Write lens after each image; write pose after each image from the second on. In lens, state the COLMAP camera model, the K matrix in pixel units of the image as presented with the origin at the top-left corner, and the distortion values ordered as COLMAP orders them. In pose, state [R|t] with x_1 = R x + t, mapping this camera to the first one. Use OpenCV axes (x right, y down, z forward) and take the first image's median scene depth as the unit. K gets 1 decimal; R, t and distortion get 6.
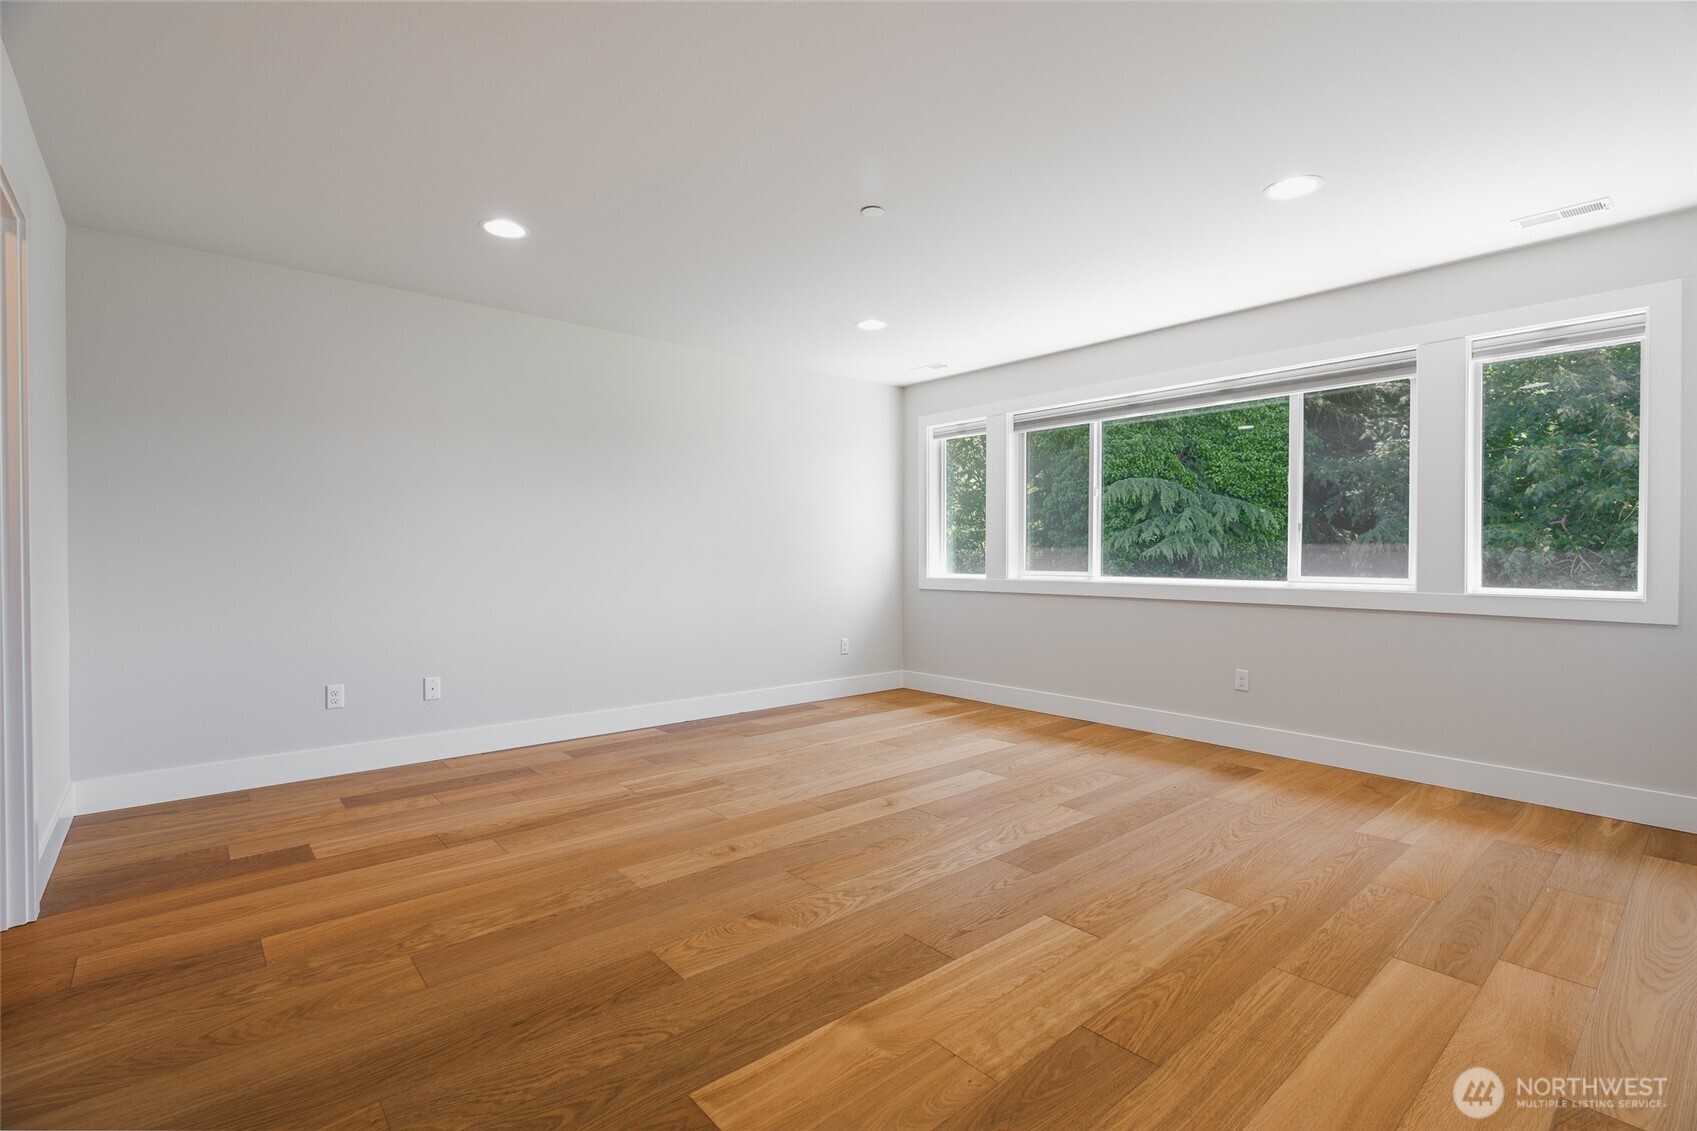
lens RADIAL K [[768.6, 0, 824.0], [0, 768.6, 549.7], [0, 0, 1]] dist [-0.002630, 0.003086]
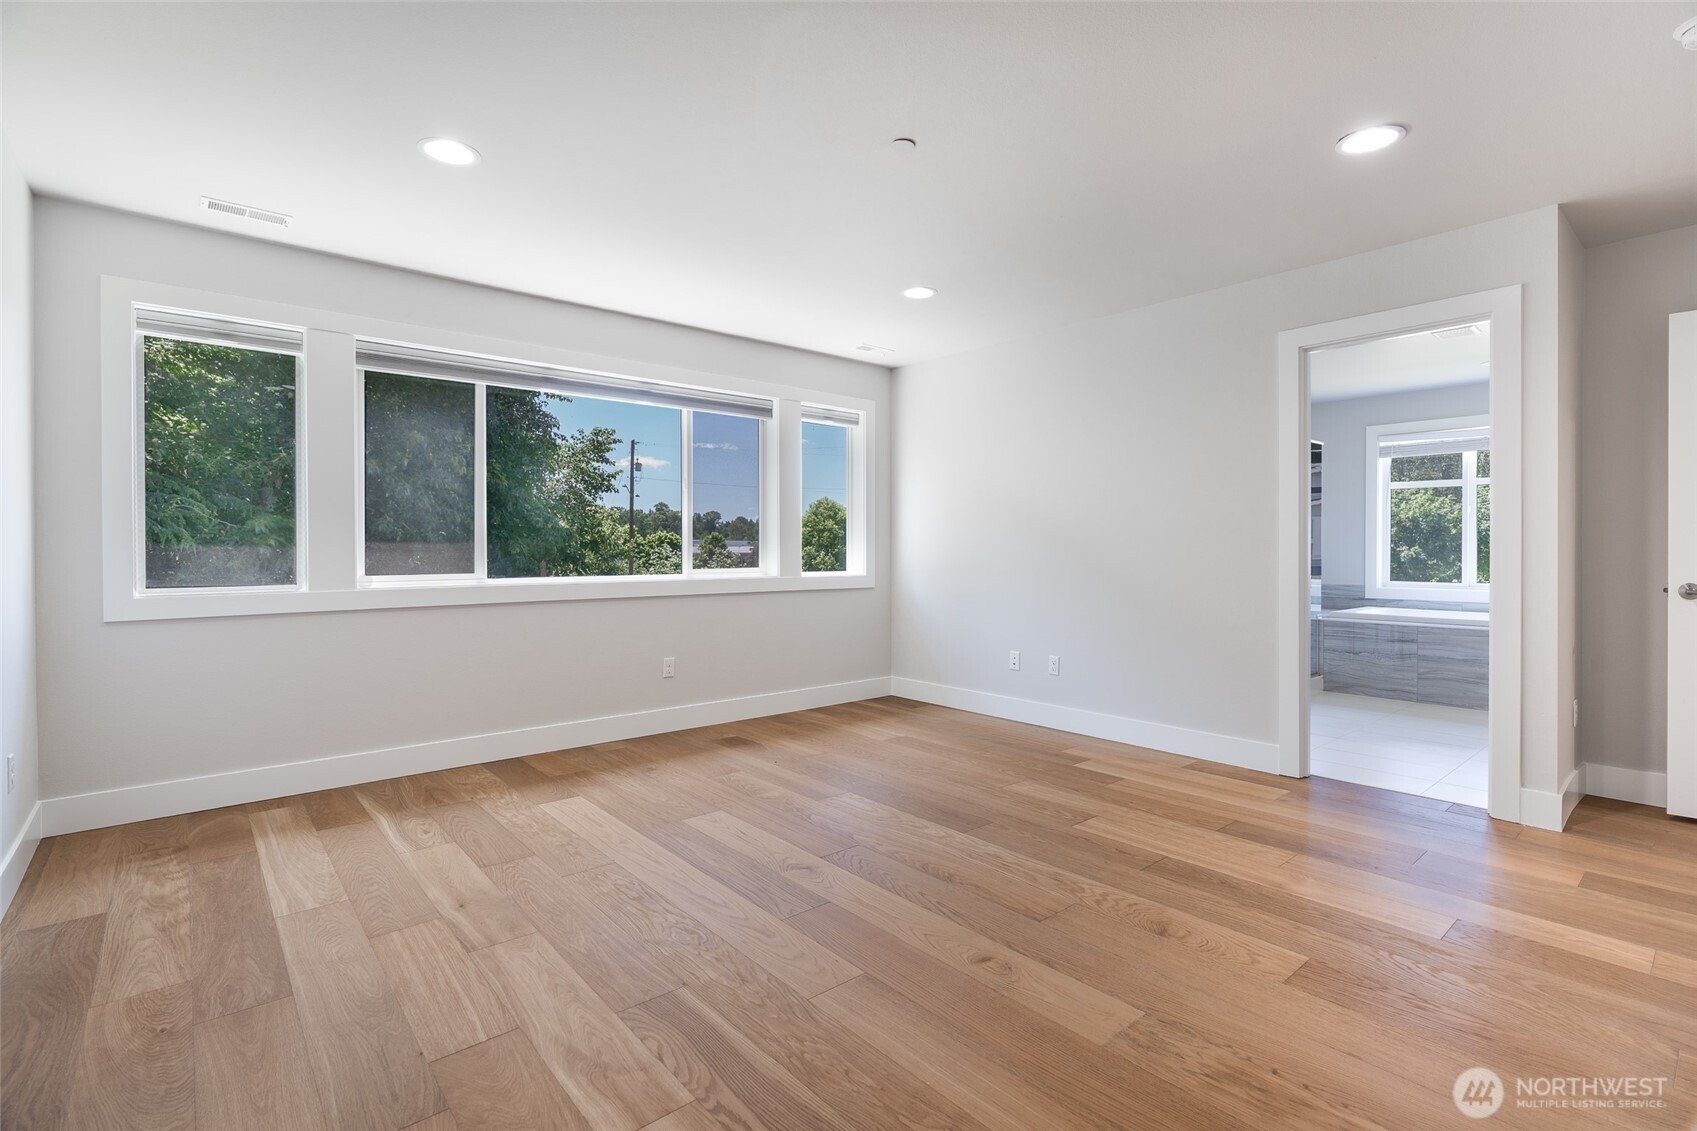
lens RADIAL K [[768.6, 0, 899.4], [0, 768.6, 561.0], [0, 0, 1]] dist [-0.002630, 0.003086]
pose [[-0.023477, -0.019351, 0.999537, -0.688115], [-0.005040, 0.999802, 0.019238, -0.002079], [-0.999712, -0.004586, -0.023570, 0.902111]]
